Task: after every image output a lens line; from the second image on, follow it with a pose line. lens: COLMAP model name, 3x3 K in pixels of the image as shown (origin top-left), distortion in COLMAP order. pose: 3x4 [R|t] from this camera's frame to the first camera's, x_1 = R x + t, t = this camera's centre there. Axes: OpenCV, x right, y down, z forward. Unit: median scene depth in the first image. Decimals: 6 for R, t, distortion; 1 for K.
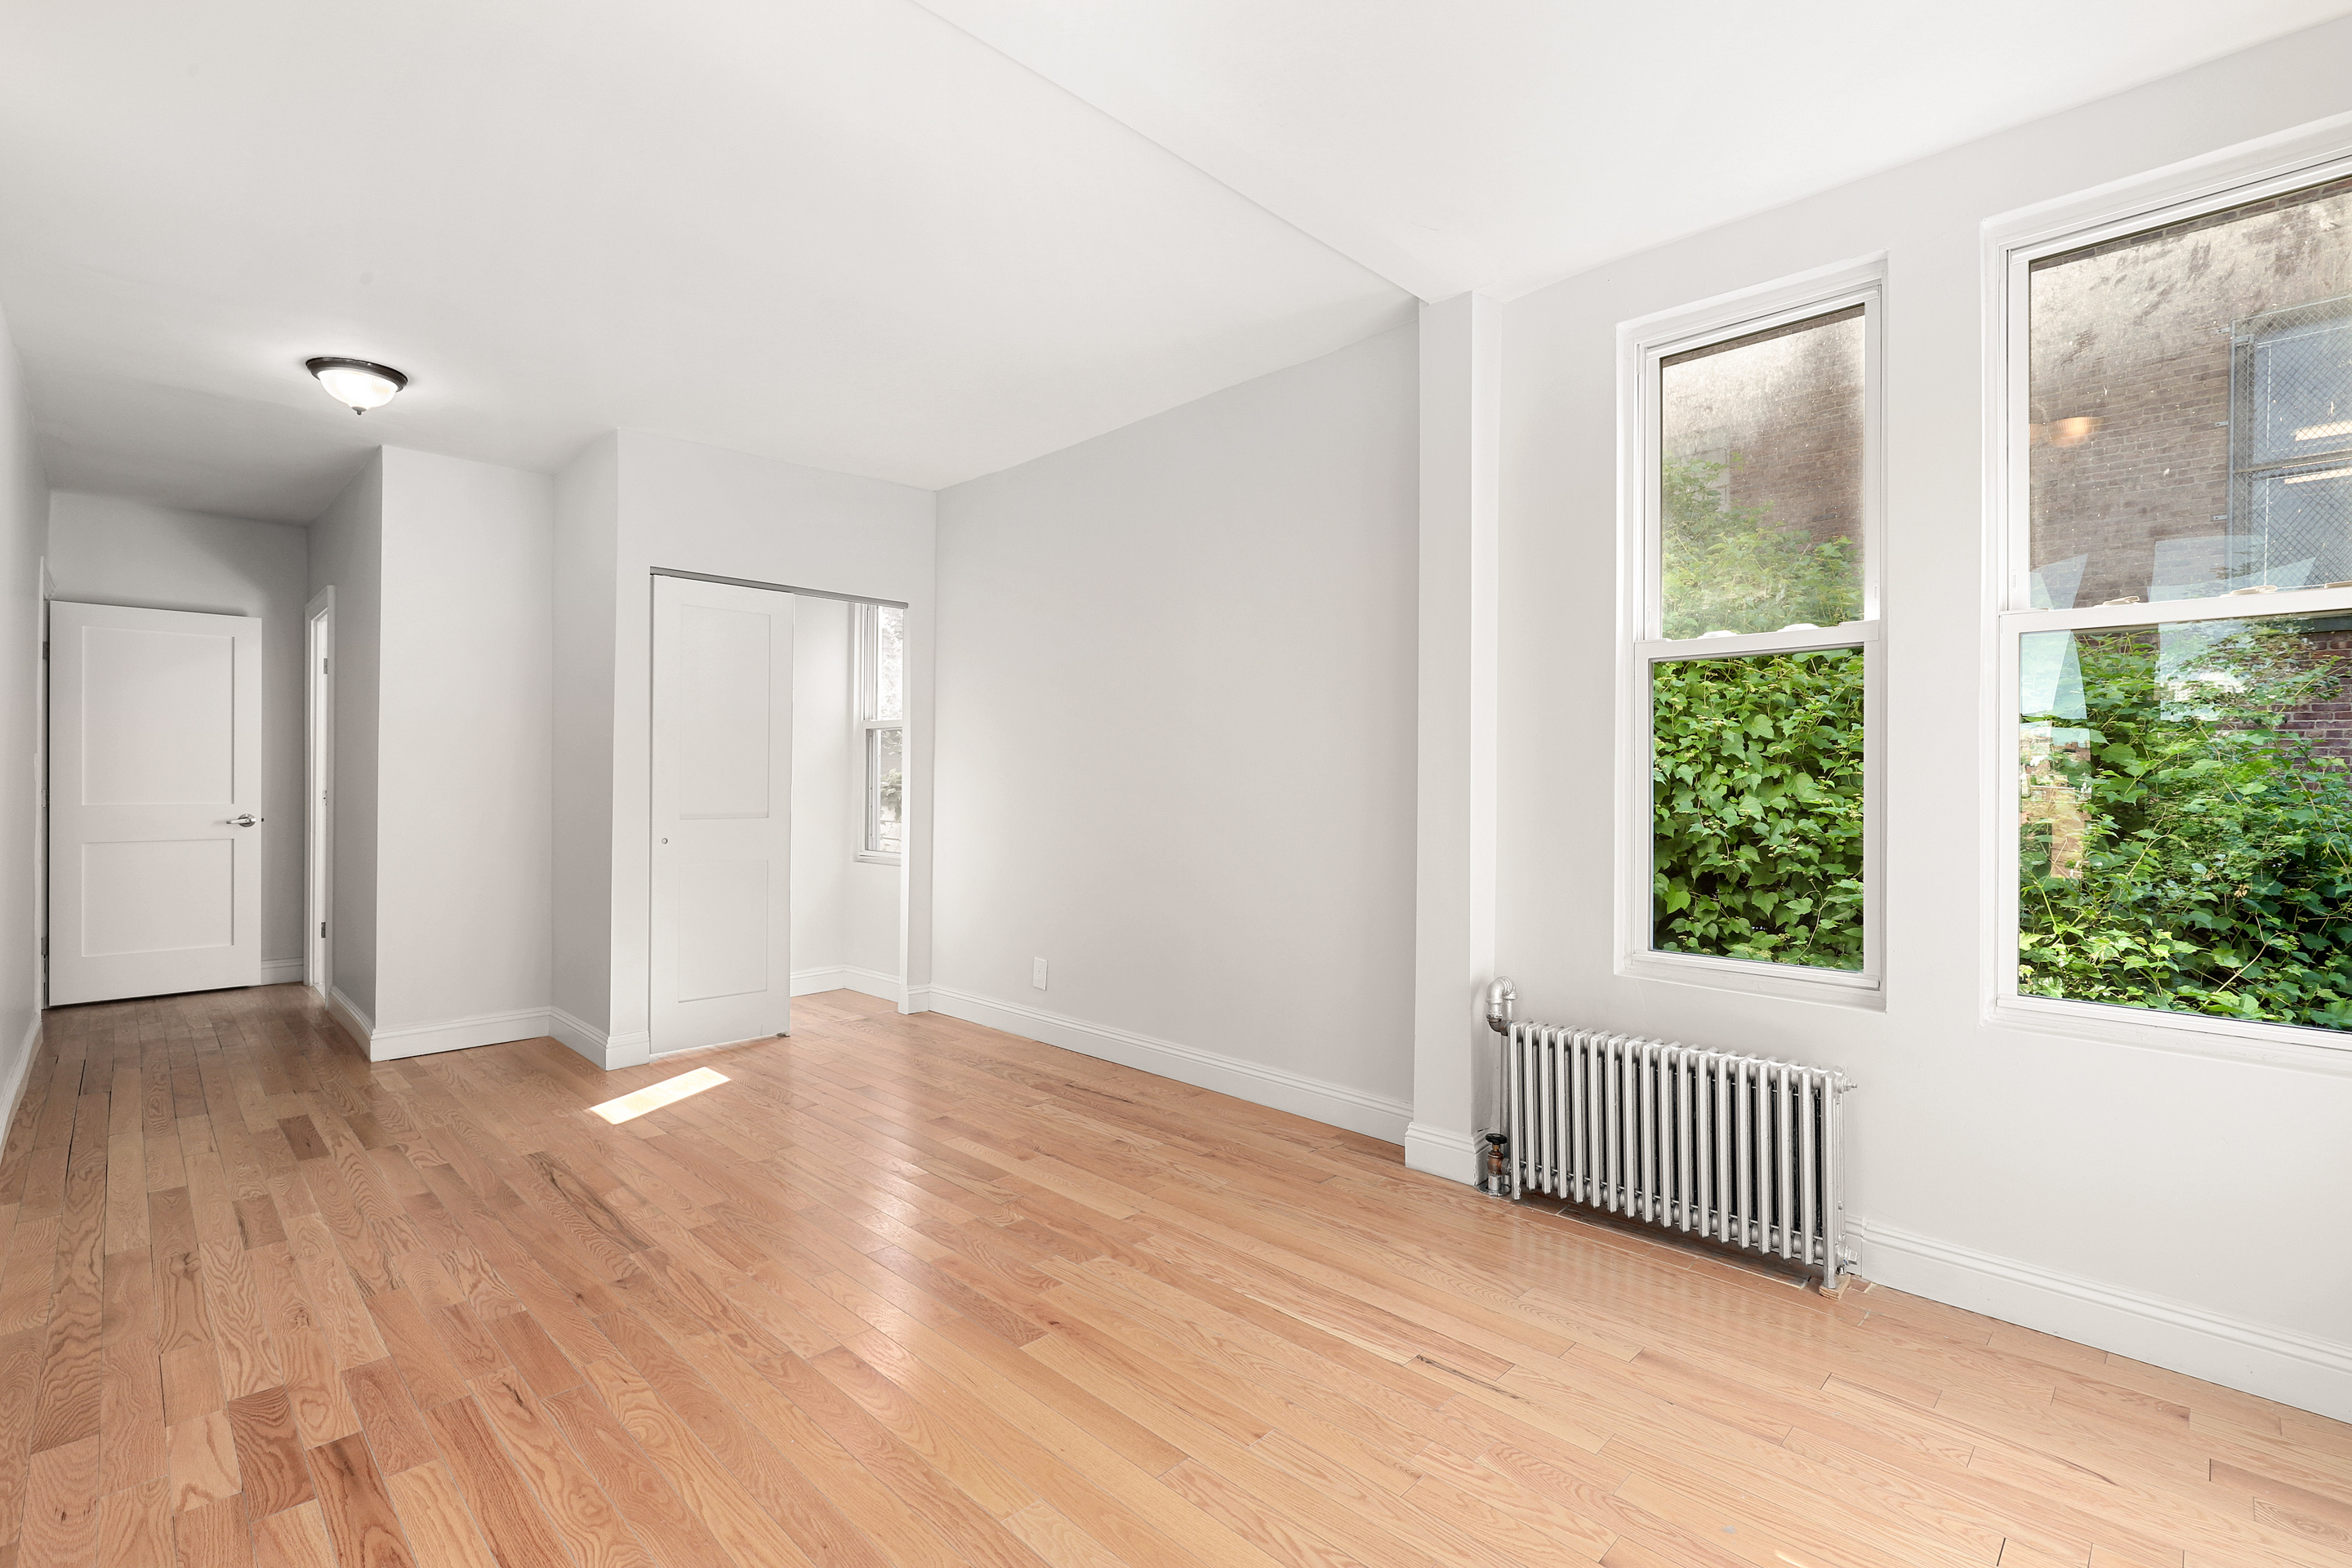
lens RADIAL K [[1085.8, 0, 1183.7], [0, 1085.8, 768.3], [0, 0, 1]] dist [-0.006517, 0.004659]
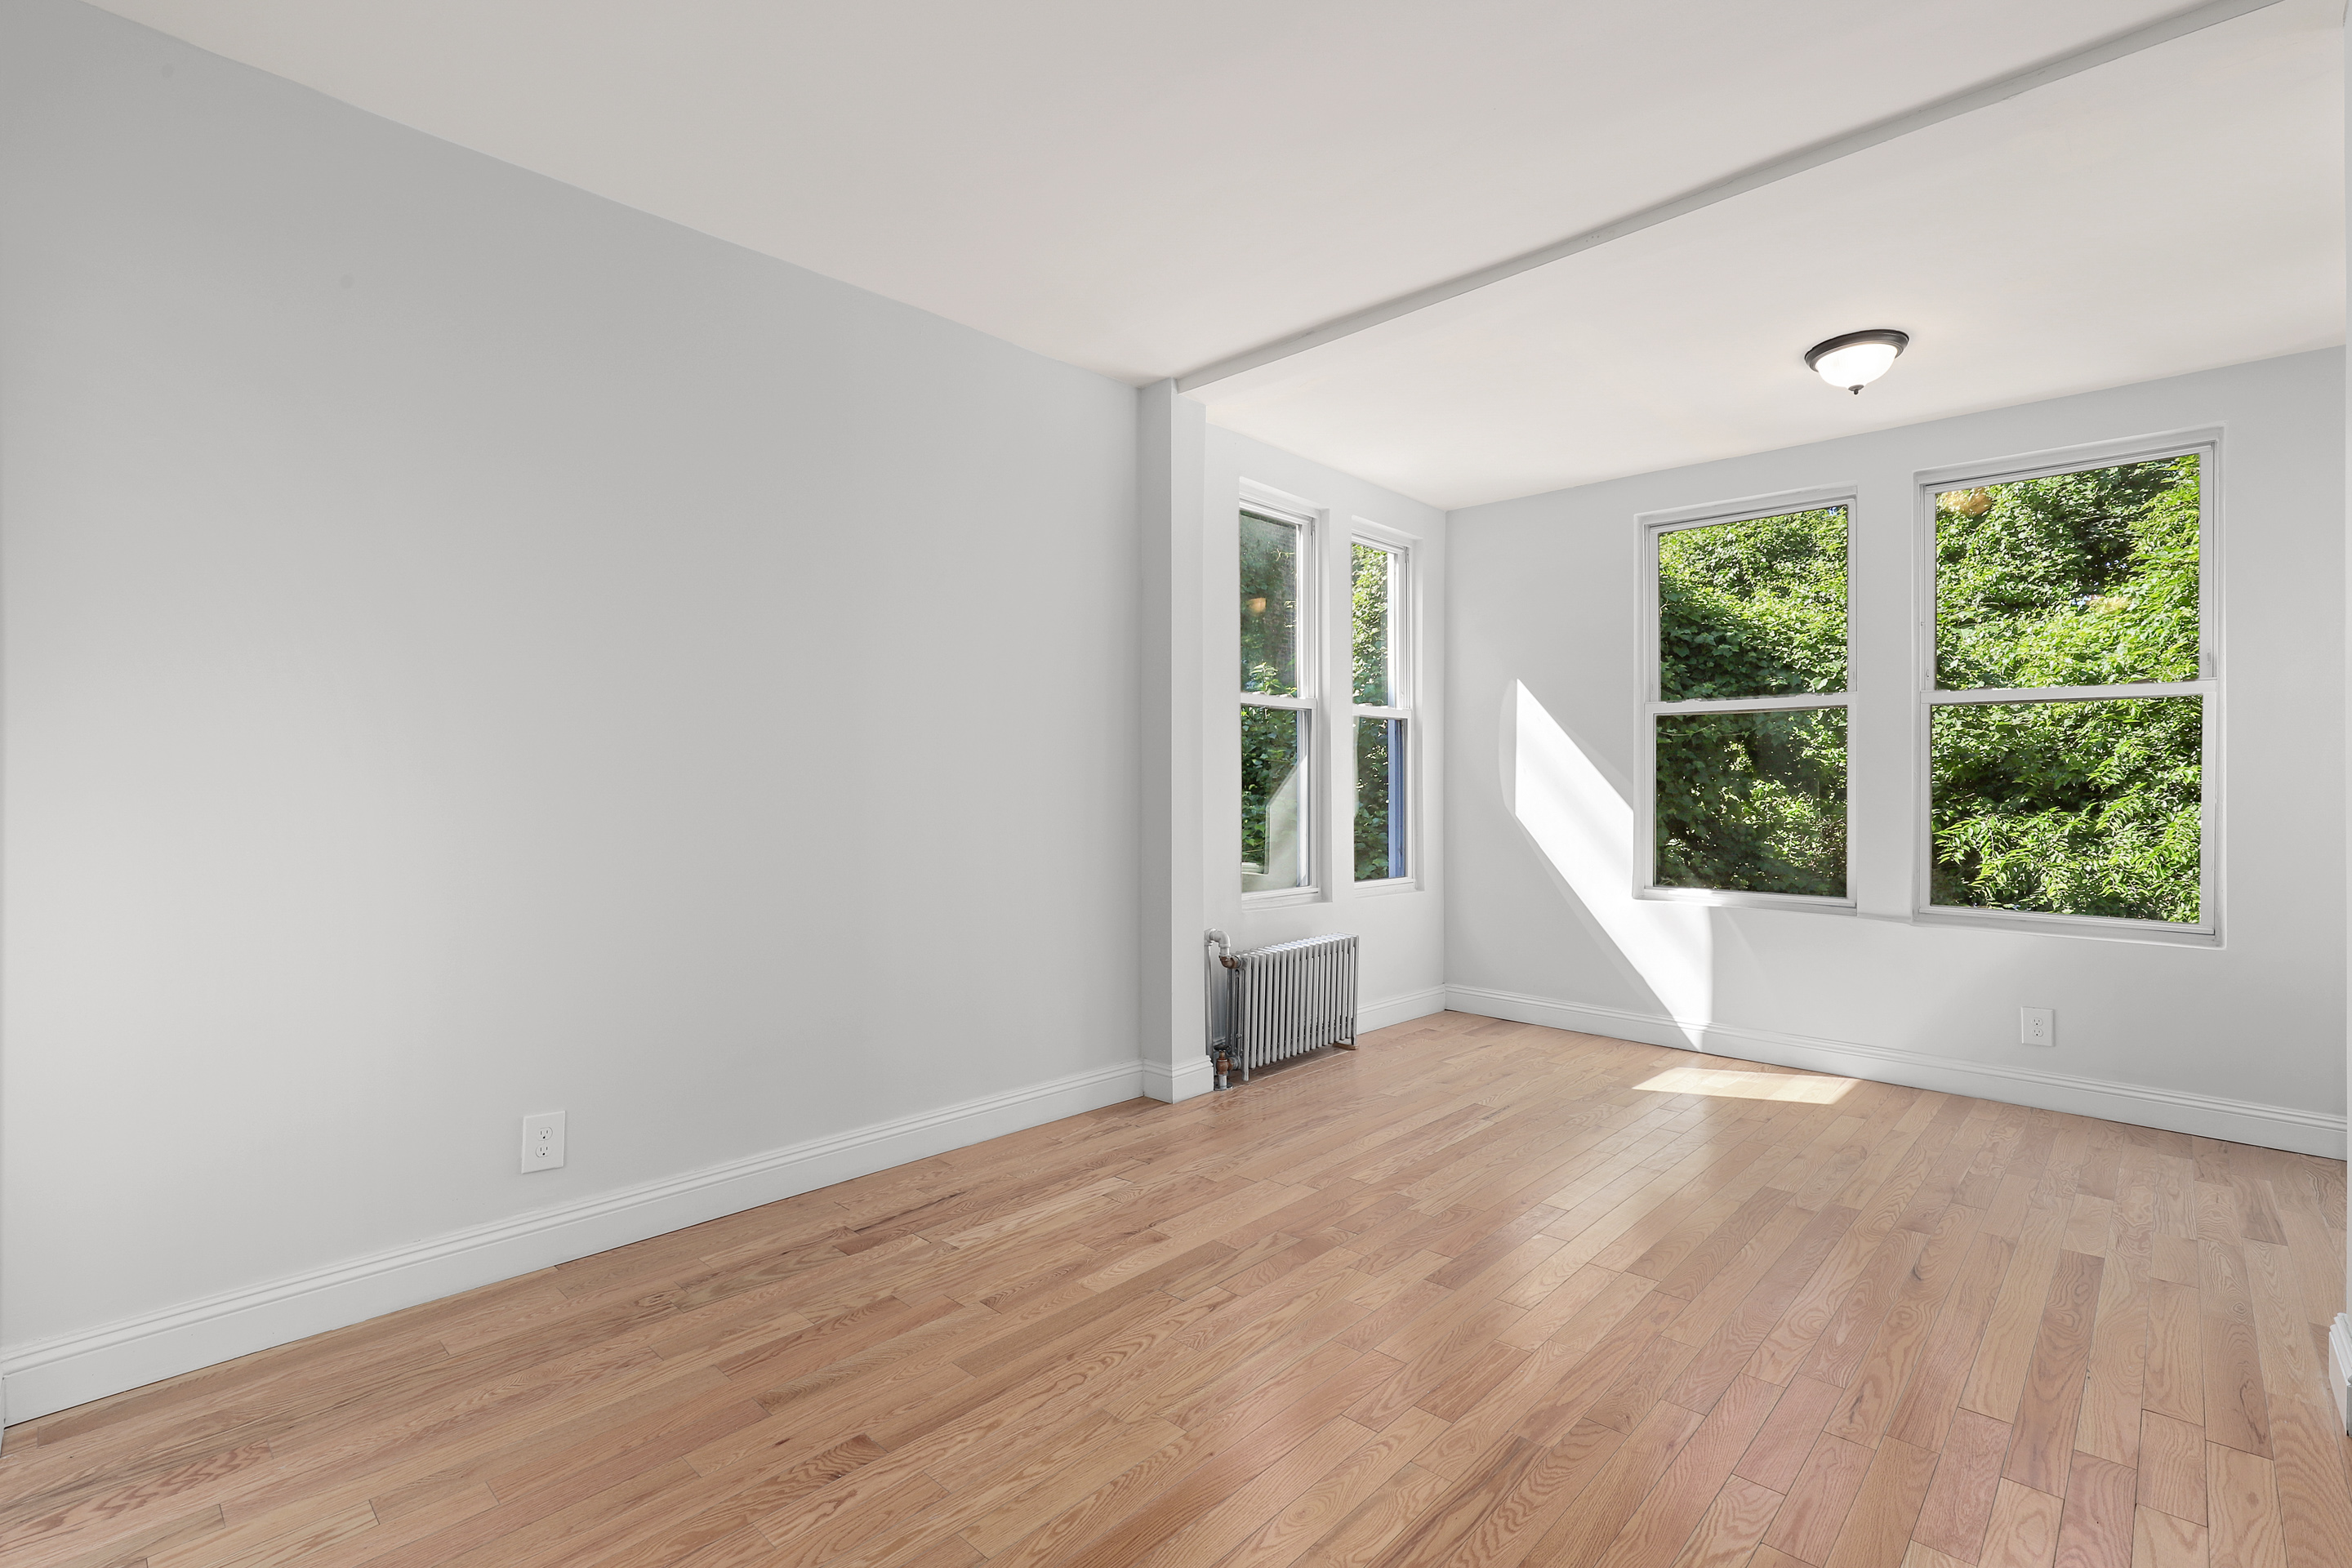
lens RADIAL K [[1085.8, 0, 1151.8], [0, 1085.8, 799.9], [0, 0, 1]] dist [-0.006517, 0.004659]
pose [[-0.021536, -0.016508, 0.999632, -1.153656], [-0.011966, 0.999796, 0.016253, 0.010452], [-0.999696, -0.011611, -0.021730, 1.216216]]
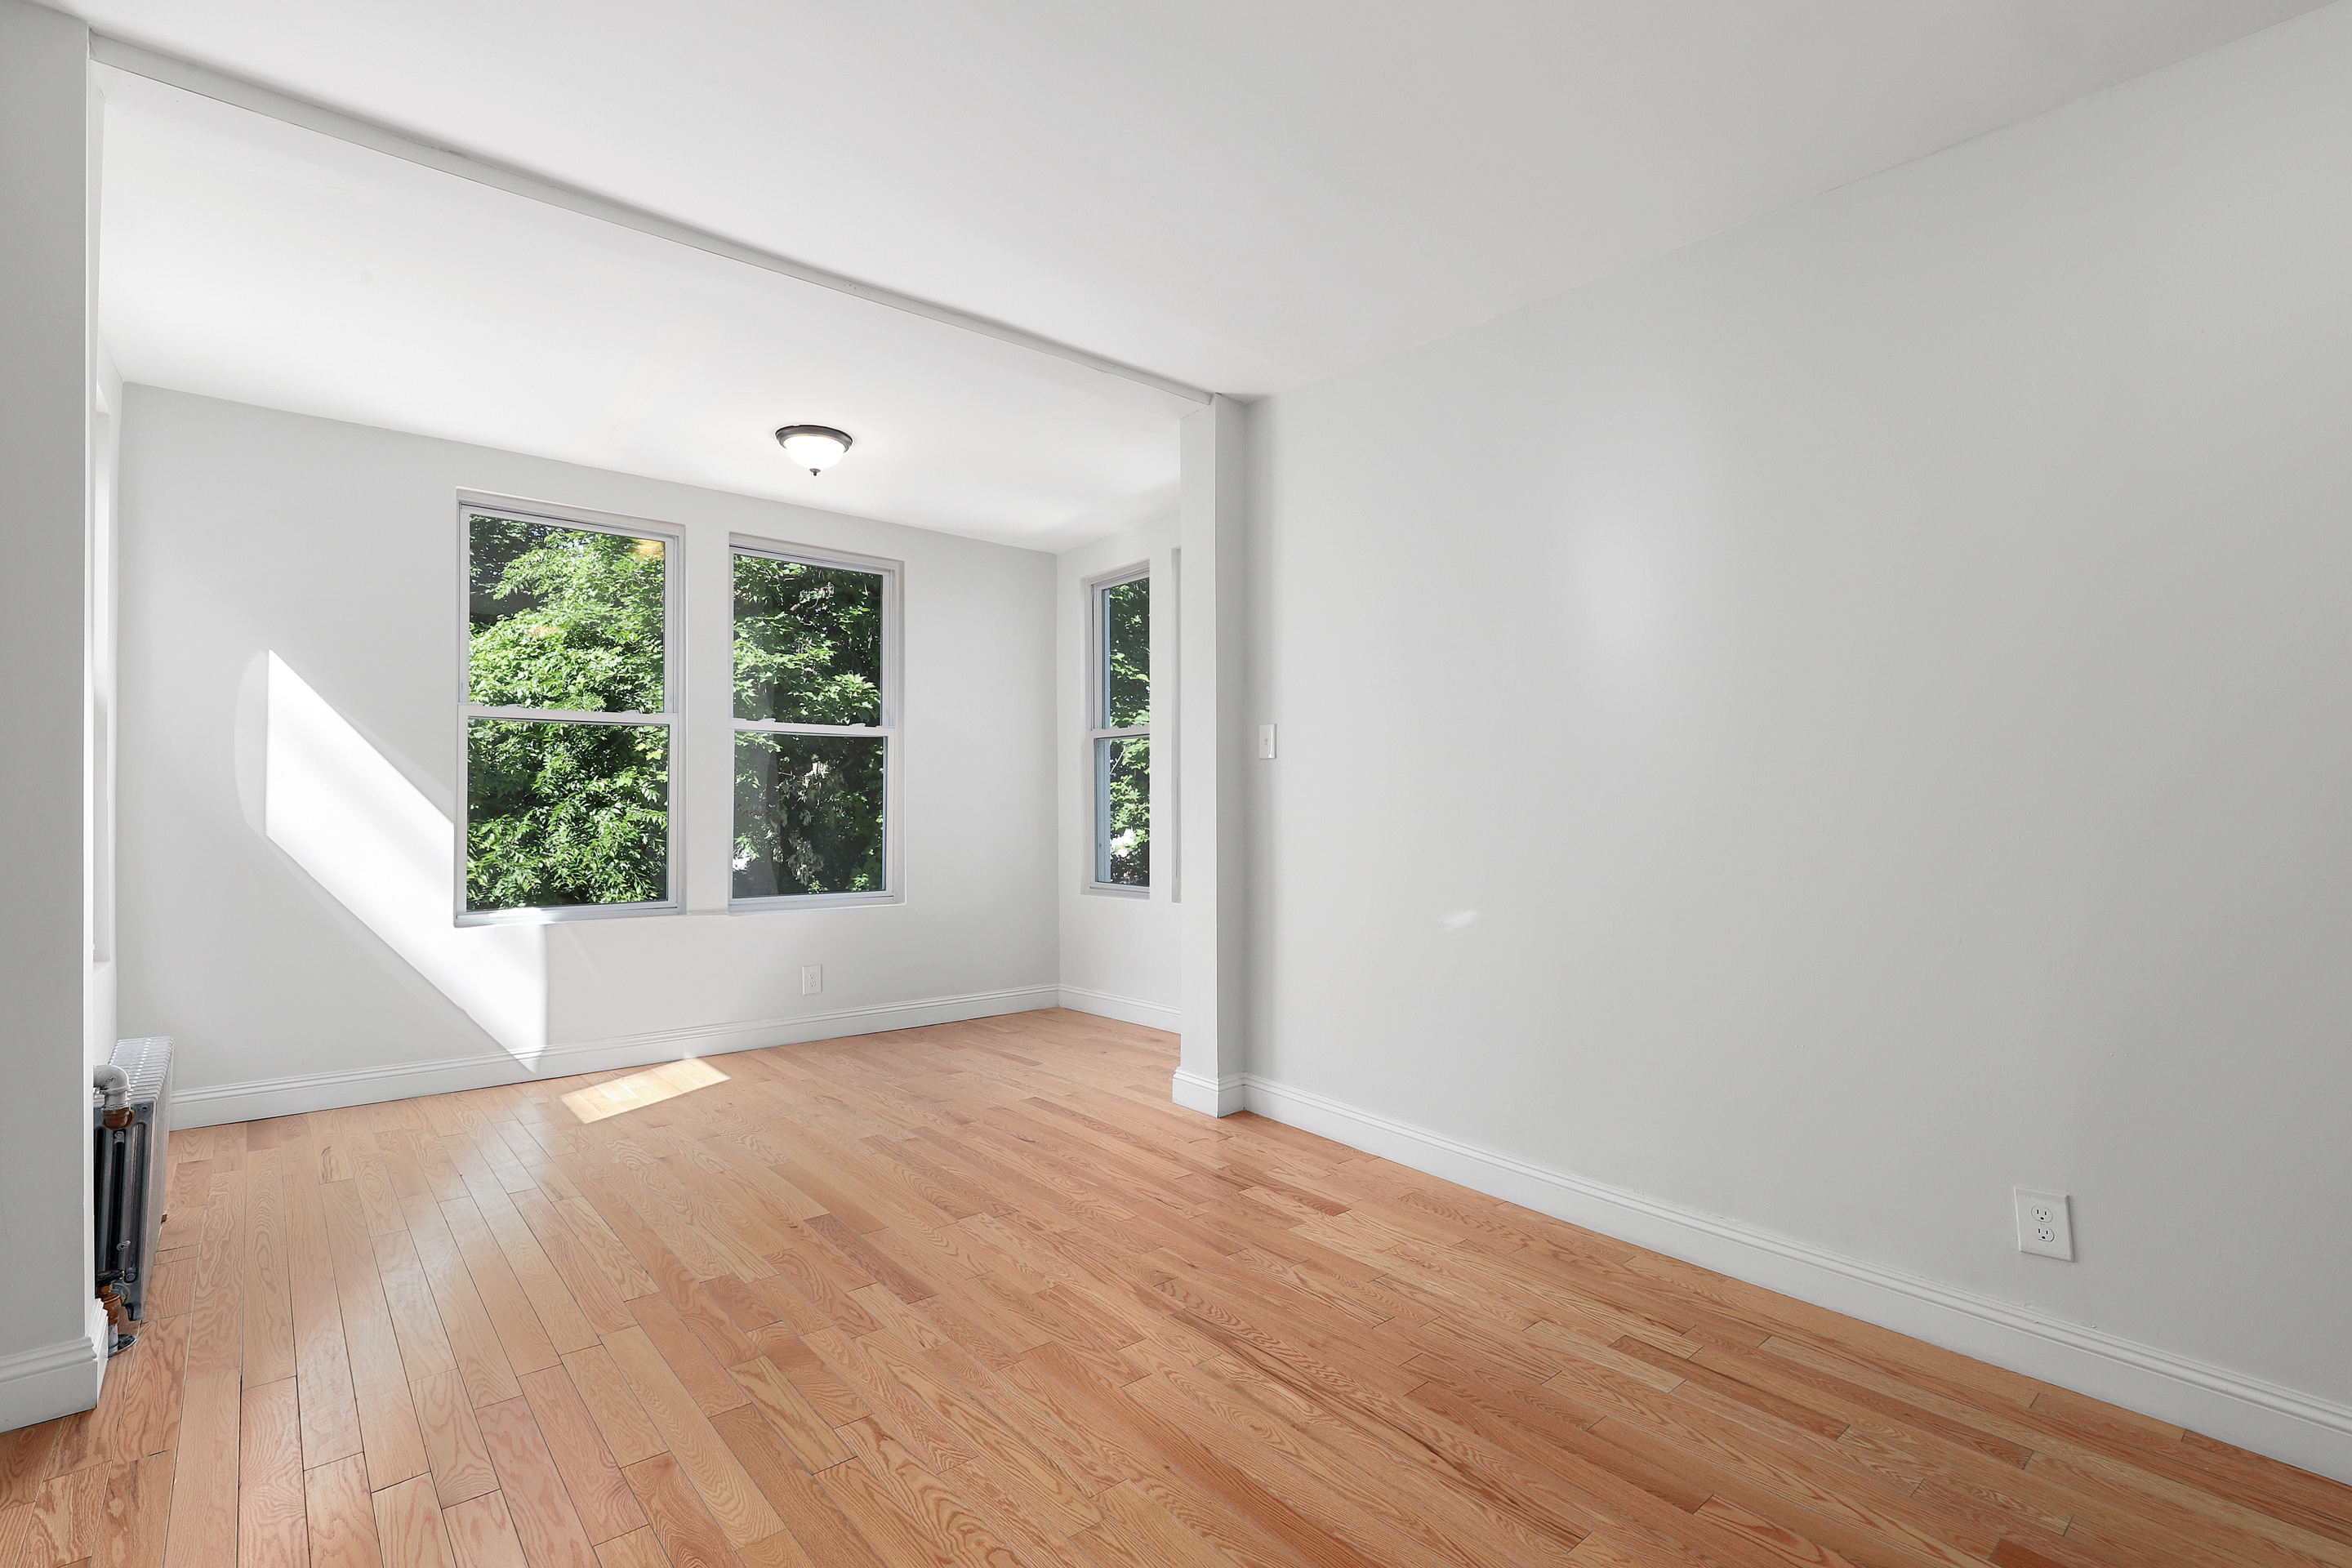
lens RADIAL K [[1085.8, 0, 1187.8], [0, 1085.8, 786.3], [0, 0, 1]] dist [-0.006517, 0.004659]
pose [[-0.997592, -0.004691, 0.069199, -0.545845], [-0.006007, 0.999805, -0.018834, 0.014986], [-0.069098, -0.019205, -0.997425, 1.841912]]
